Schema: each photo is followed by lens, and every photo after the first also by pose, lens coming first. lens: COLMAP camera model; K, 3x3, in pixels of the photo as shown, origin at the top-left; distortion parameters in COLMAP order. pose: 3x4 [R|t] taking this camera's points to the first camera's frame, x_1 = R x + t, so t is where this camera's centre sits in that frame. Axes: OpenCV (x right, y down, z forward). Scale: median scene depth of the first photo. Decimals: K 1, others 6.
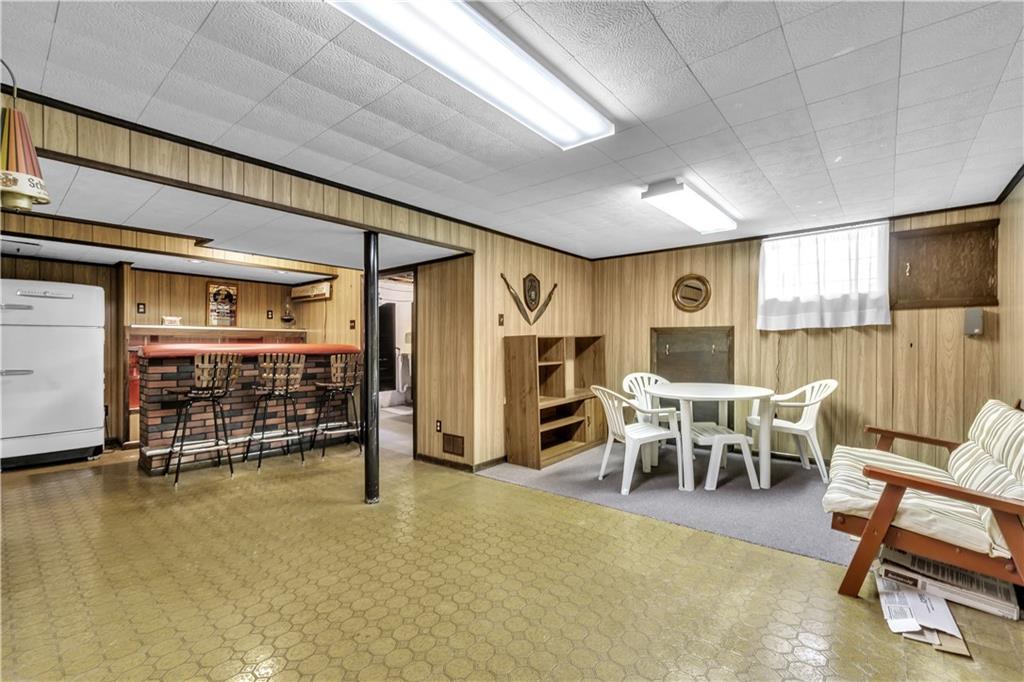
lens RADIAL K [[443.4, 0, 518.7], [0, 443.4, 345.6], [0, 0, 1]] dist [0.001440, 0.000100]
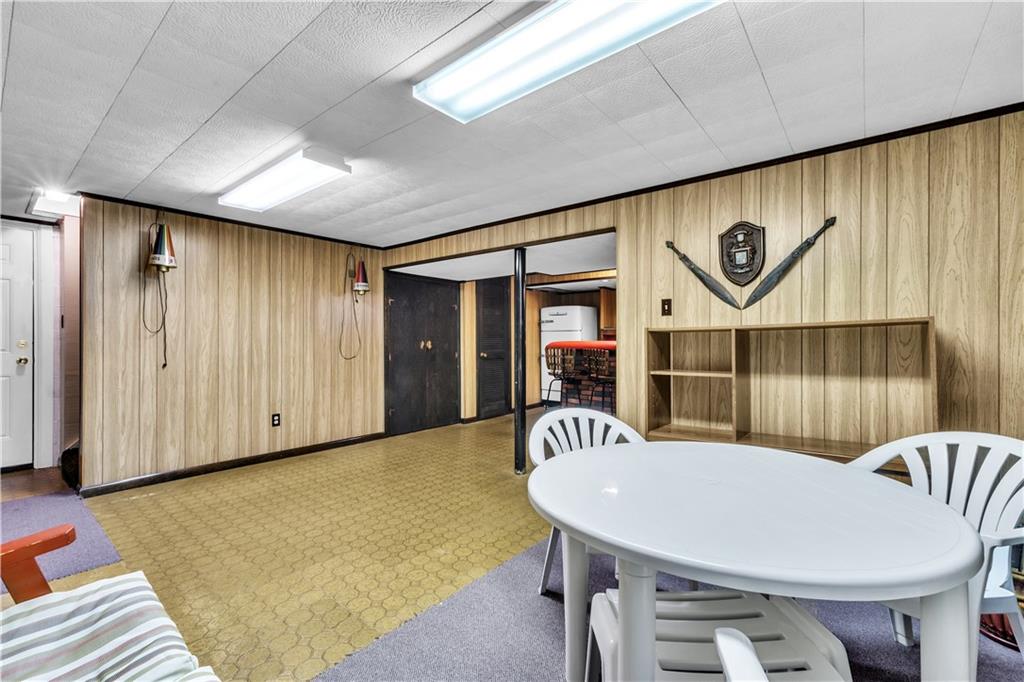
lens RADIAL K [[430.2, 0, 512.0], [0, 430.2, 341.0], [0, 0, 1]] dist [-0.000115, 0.000031]
pose [[0.010435, 0.001026, -0.999945, 0.593206], [-0.002646, 0.999996, 0.000999, -0.003983], [0.999942, 0.002635, 0.010437, 0.685990]]
